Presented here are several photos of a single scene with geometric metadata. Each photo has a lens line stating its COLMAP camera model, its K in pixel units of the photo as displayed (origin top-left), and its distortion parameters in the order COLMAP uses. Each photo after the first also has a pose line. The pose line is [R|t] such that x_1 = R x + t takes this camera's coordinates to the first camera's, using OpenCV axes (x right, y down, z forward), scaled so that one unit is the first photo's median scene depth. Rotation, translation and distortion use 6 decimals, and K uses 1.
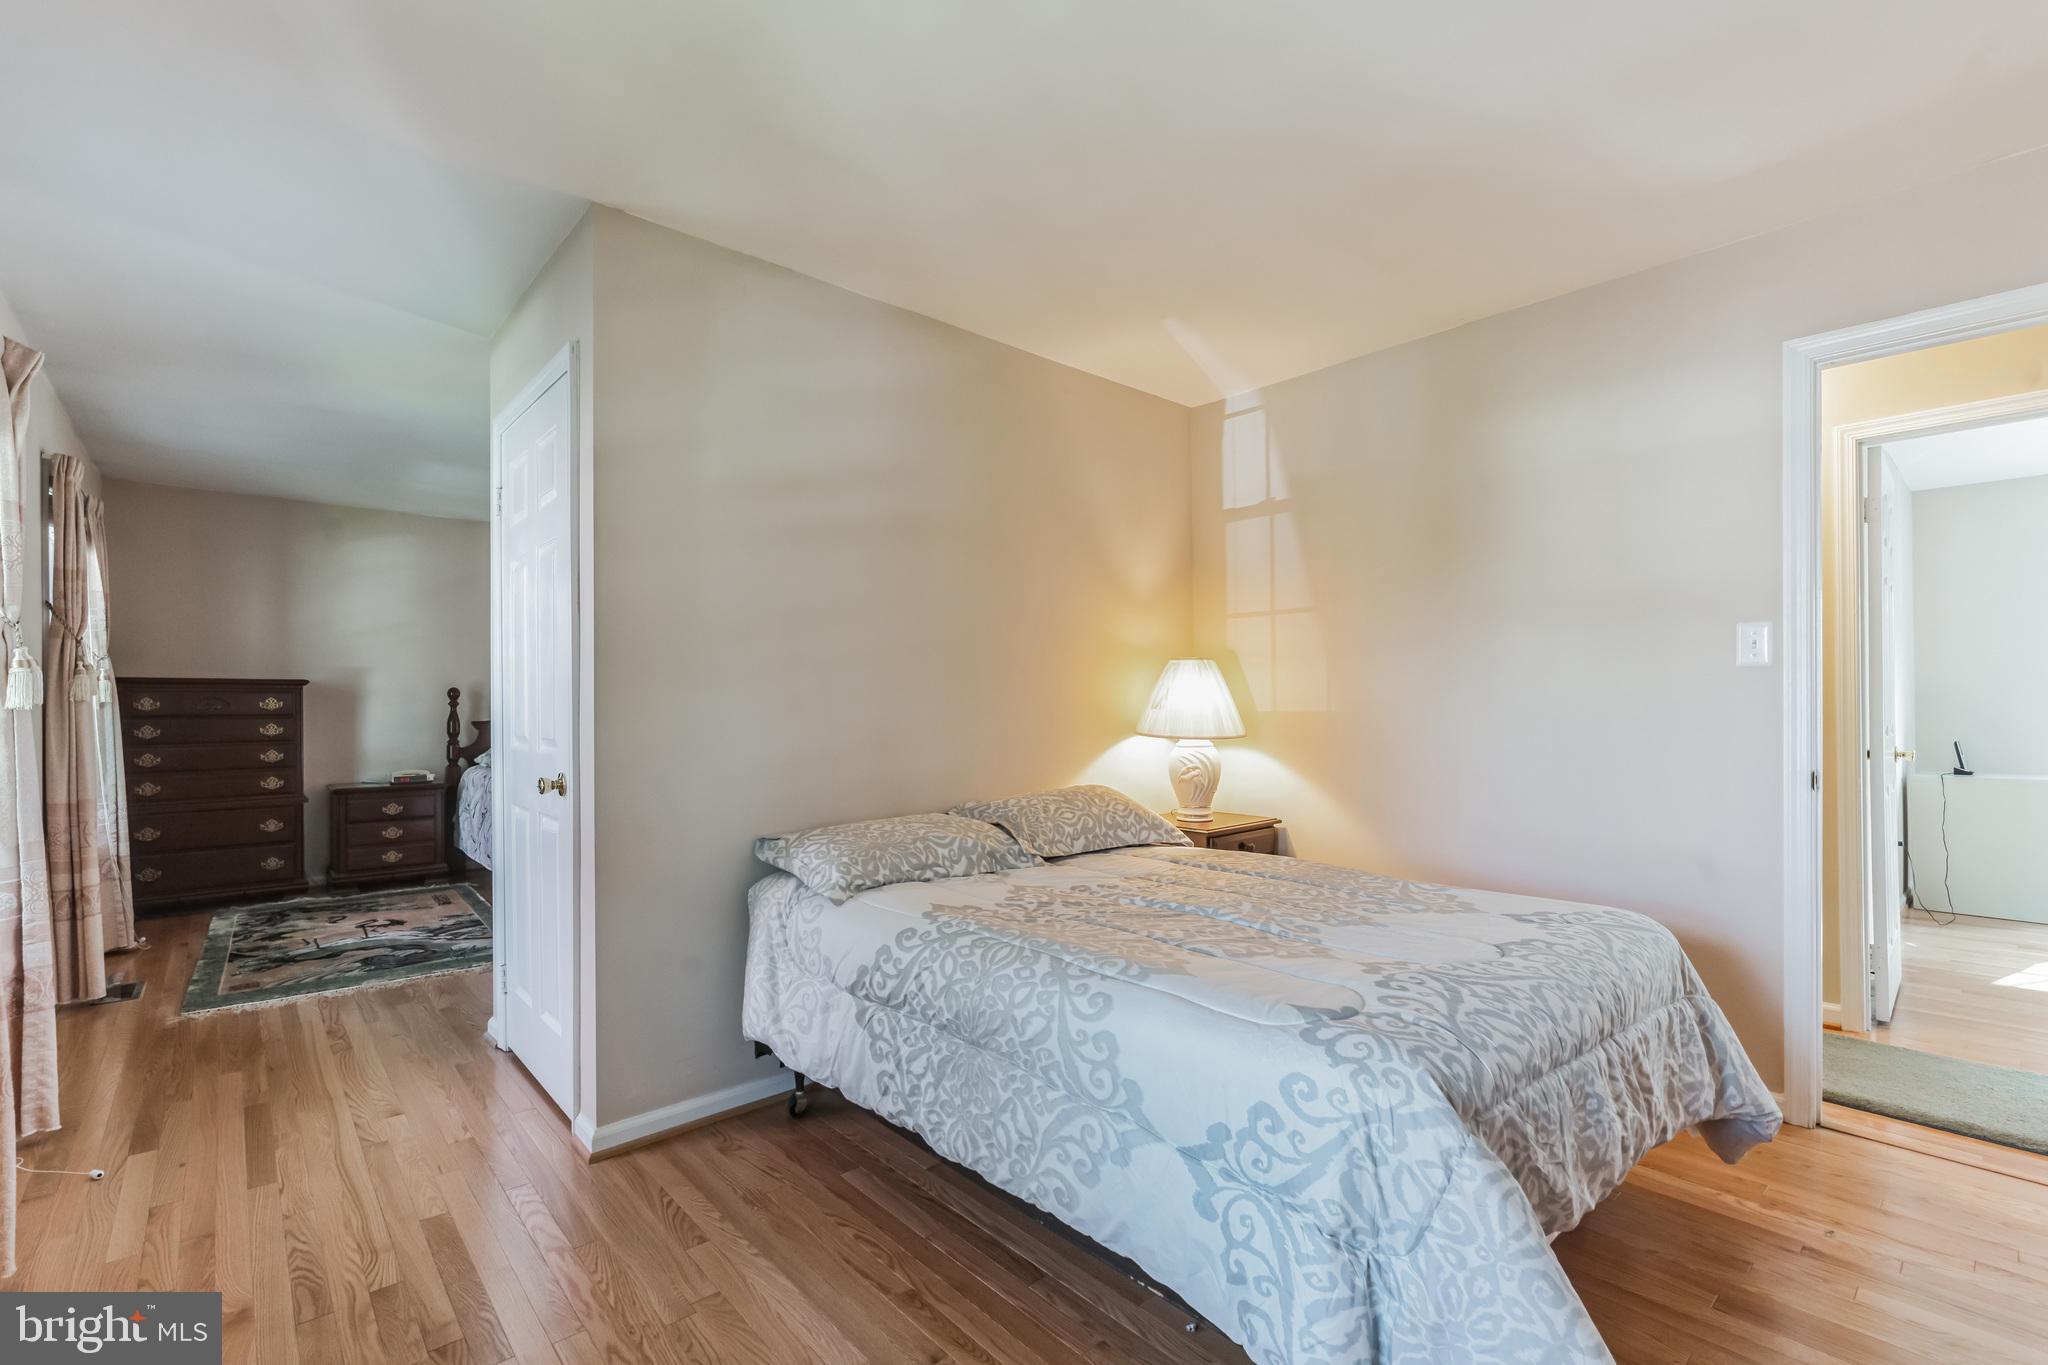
lens RADIAL K [[916.1, 0, 1022.7], [0, 916.1, 701.3], [0, 0, 1]] dist [-0.002045, -0.001296]
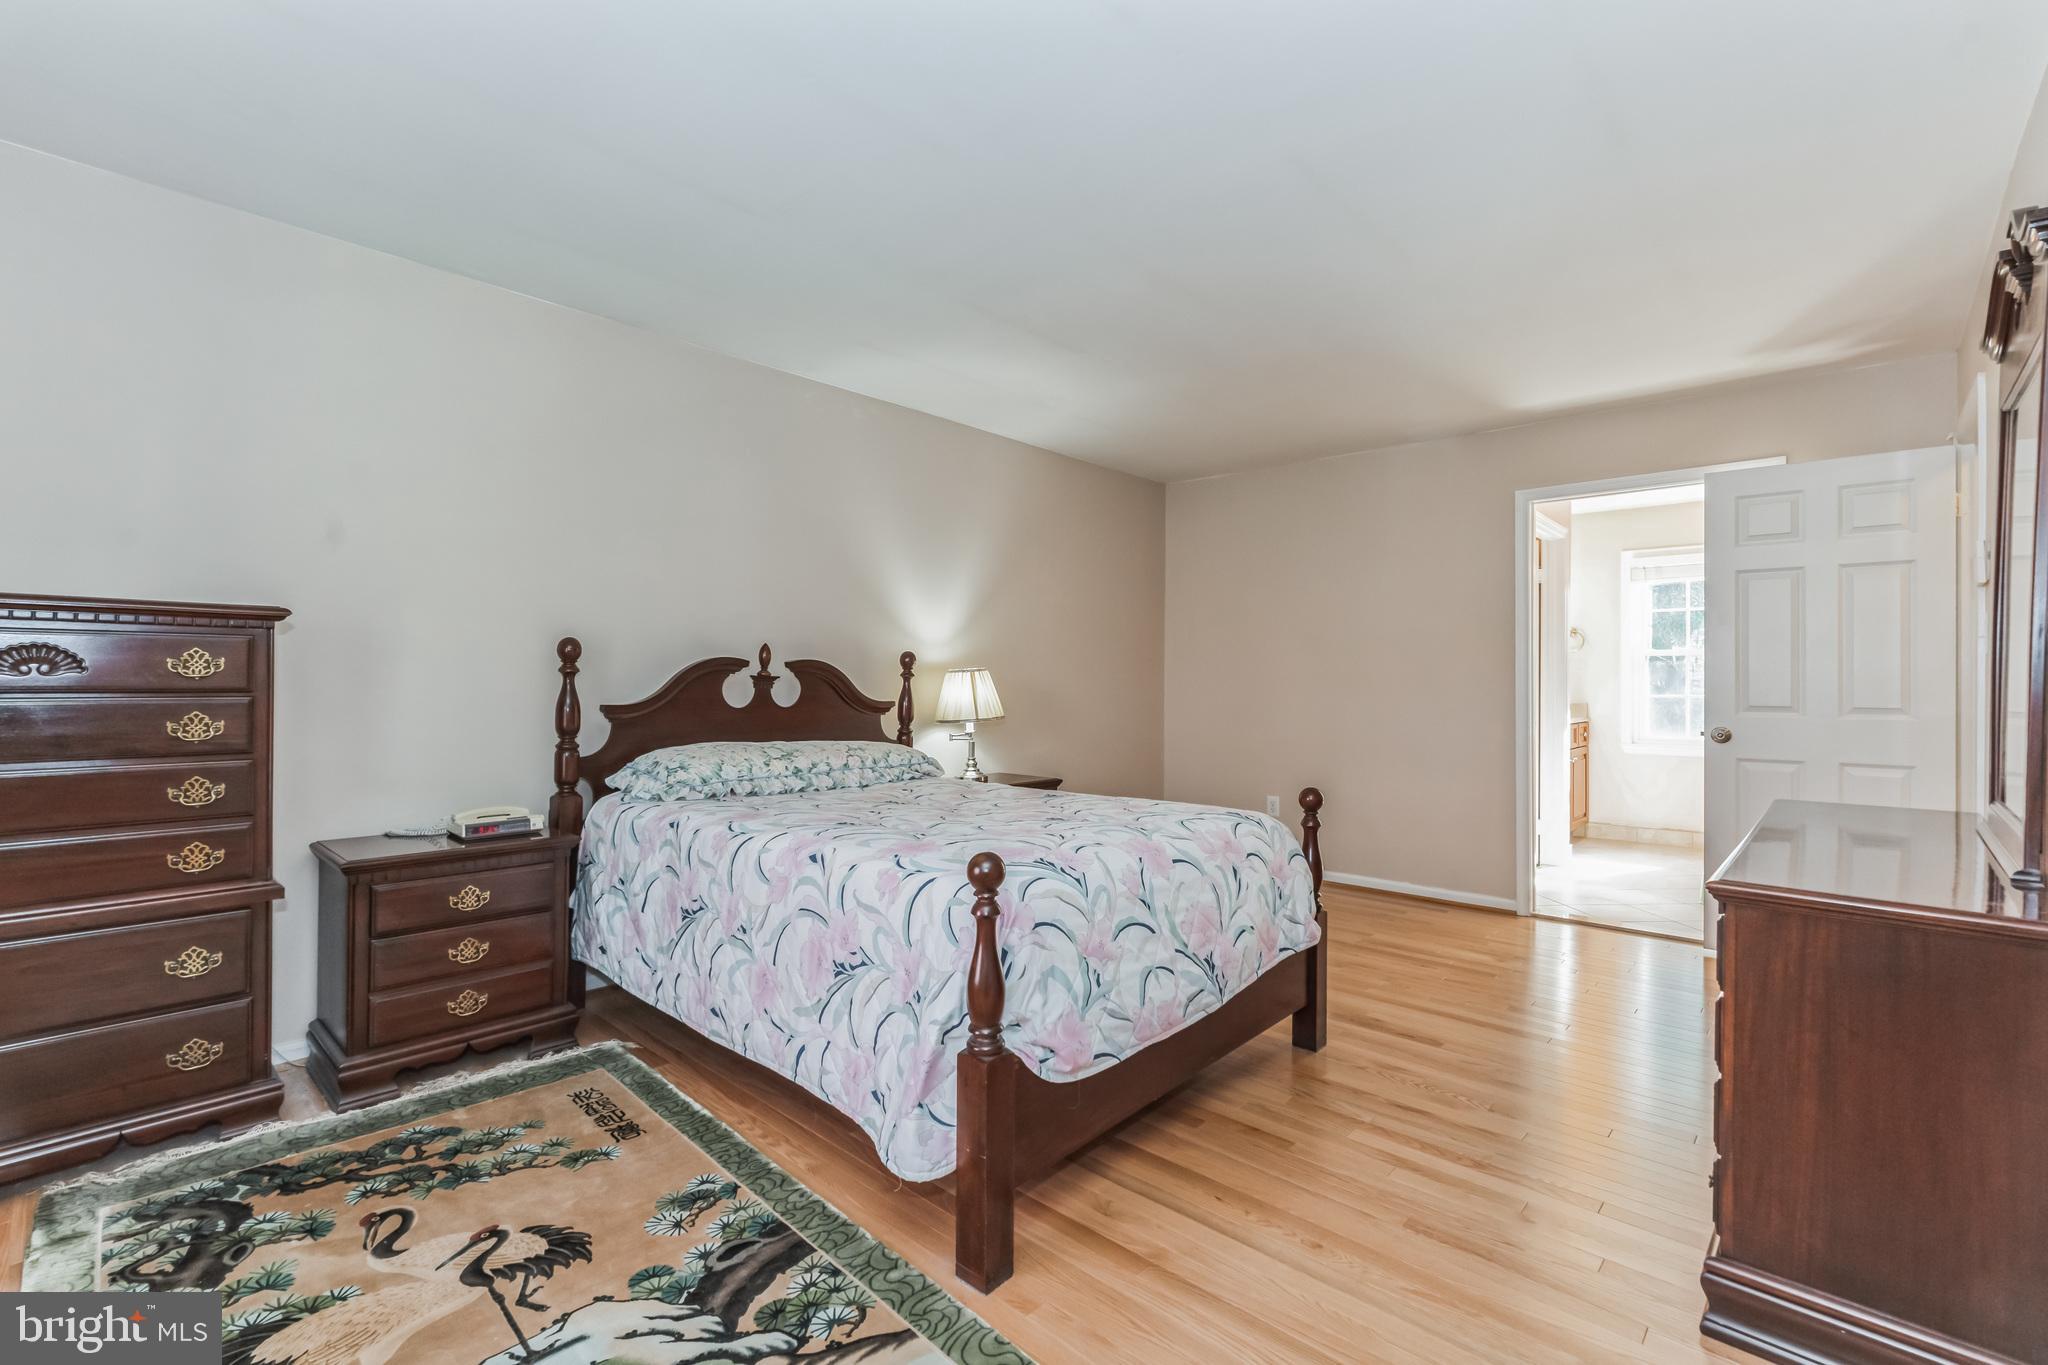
lens RADIAL K [[916.1, 0, 1027.1], [0, 916.1, 673.4], [0, 0, 1]] dist [-0.002045, -0.001296]
pose [[0.994501, 0.014096, 0.103771, -0.462811], [-0.013236, 0.999872, -0.008972, 0.006231], [-0.103884, 0.007549, 0.994561, 0.518916]]
